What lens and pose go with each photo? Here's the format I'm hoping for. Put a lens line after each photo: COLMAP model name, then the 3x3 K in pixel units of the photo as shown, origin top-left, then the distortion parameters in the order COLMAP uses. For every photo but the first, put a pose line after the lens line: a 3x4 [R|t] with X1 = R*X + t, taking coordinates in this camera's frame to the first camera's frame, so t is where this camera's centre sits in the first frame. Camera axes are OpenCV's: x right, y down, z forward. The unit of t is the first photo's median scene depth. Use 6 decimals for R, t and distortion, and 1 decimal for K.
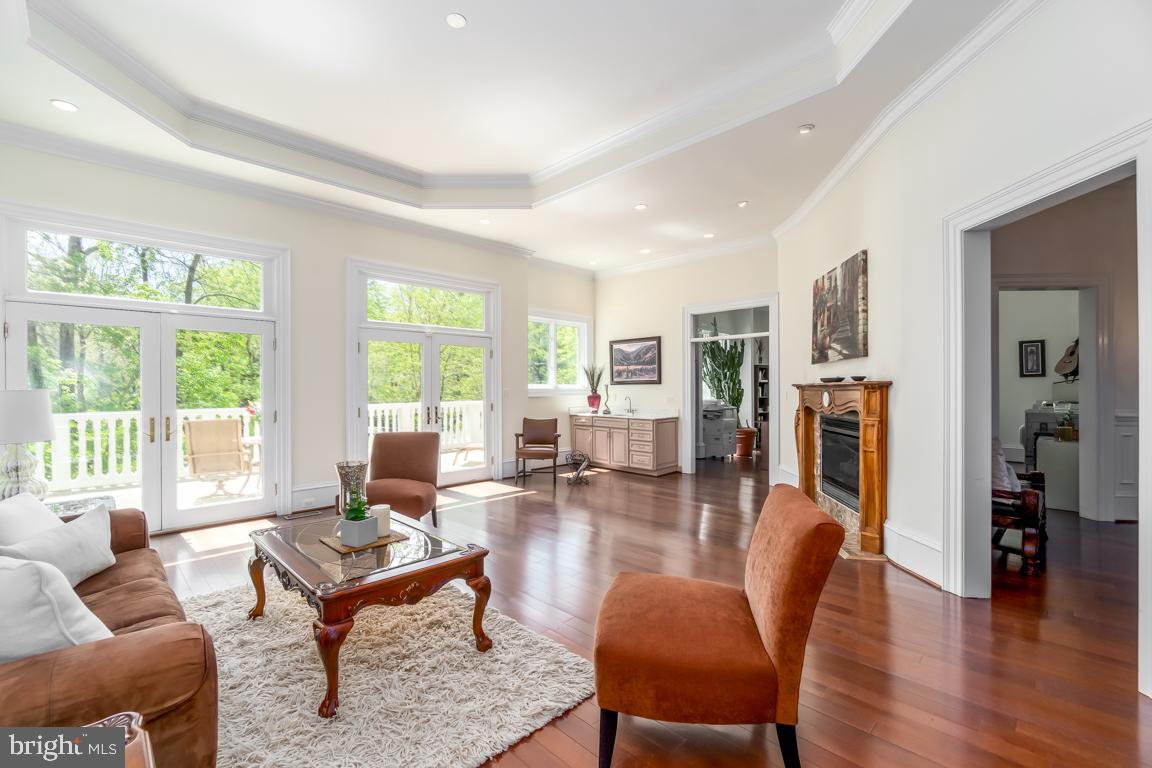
lens RADIAL K [[496.9, 0, 564.4], [0, 496.9, 387.3], [0, 0, 1]] dist [-0.003160, 0.000023]
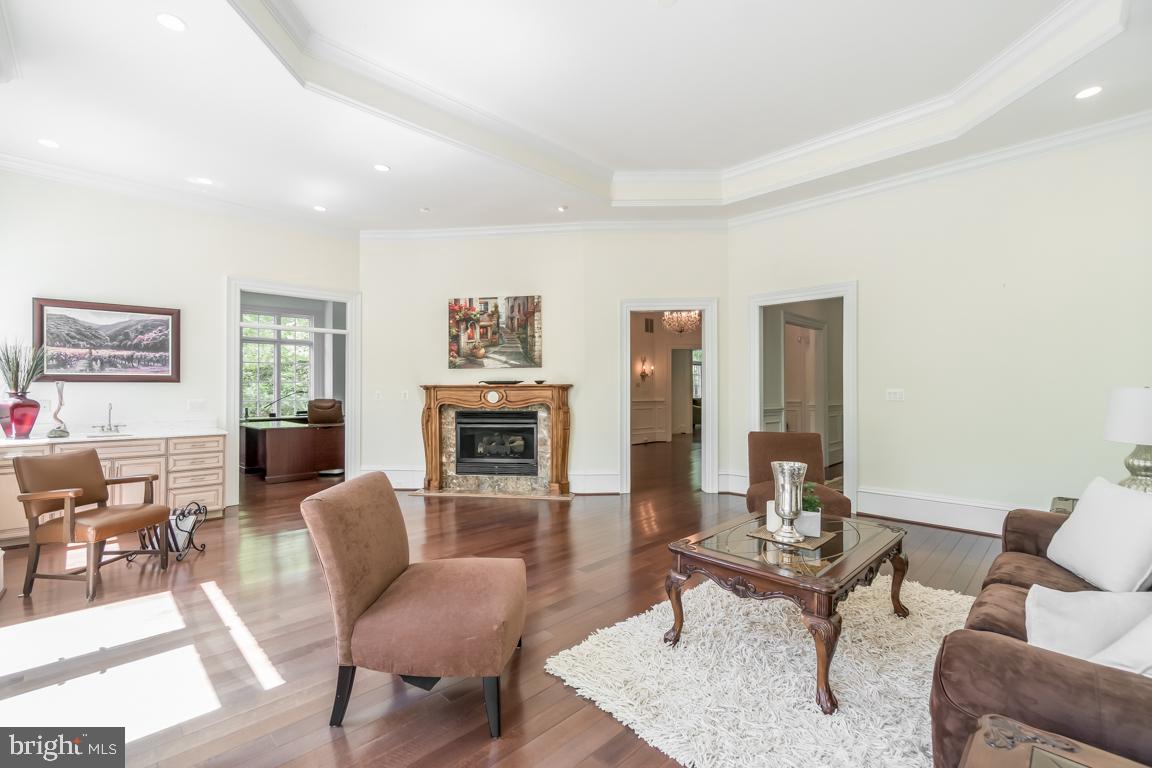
lens RADIAL K [[496.9, 0, 571.3], [0, 496.9, 387.8], [0, 0, 1]] dist [-0.003160, 0.000023]
pose [[-0.001237, 0.001744, 0.999998, -0.469821], [-0.002706, 0.999995, -0.001748, 0.000657], [-0.999996, -0.002708, -0.001232, 0.483532]]
